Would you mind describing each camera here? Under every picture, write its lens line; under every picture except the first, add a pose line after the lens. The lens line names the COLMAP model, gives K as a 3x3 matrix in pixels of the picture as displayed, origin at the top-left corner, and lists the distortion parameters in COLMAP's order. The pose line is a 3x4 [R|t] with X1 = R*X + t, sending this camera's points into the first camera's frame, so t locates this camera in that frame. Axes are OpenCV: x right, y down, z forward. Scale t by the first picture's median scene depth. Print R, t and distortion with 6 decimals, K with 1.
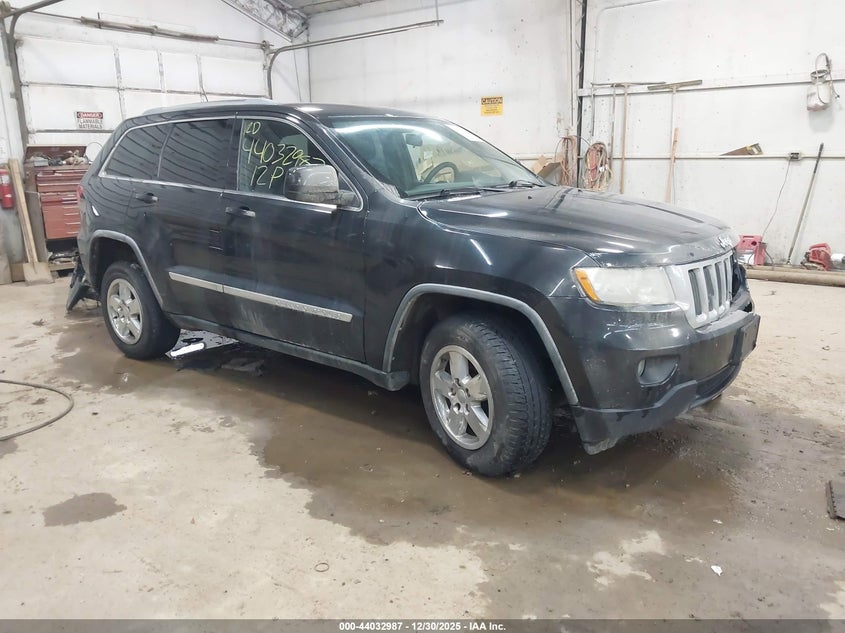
lens RADIAL K [[649.4, 0, 419.8], [0, 649.4, 312.9], [0, 0, 1]] dist [-0.016474, -0.005453]
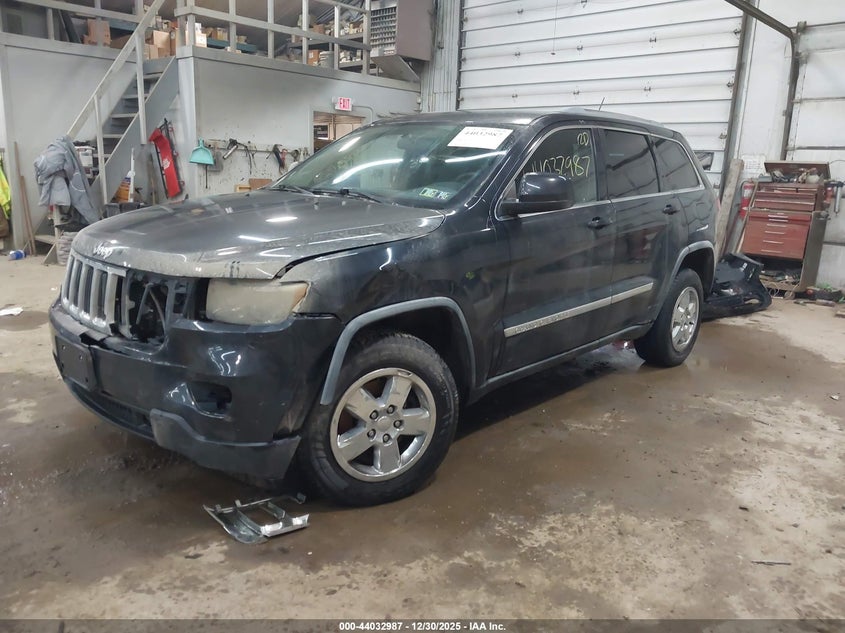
lens RADIAL K [[649.4, 0, 419.4], [0, 649.4, 318.5], [0, 0, 1]] dist [-0.016474, -0.005453]
pose [[-0.072857, 0.241134, -0.967753, 0.485431], [-0.267367, 0.930092, 0.251879, -0.136263], [0.960836, 0.277096, -0.003293, 0.532000]]
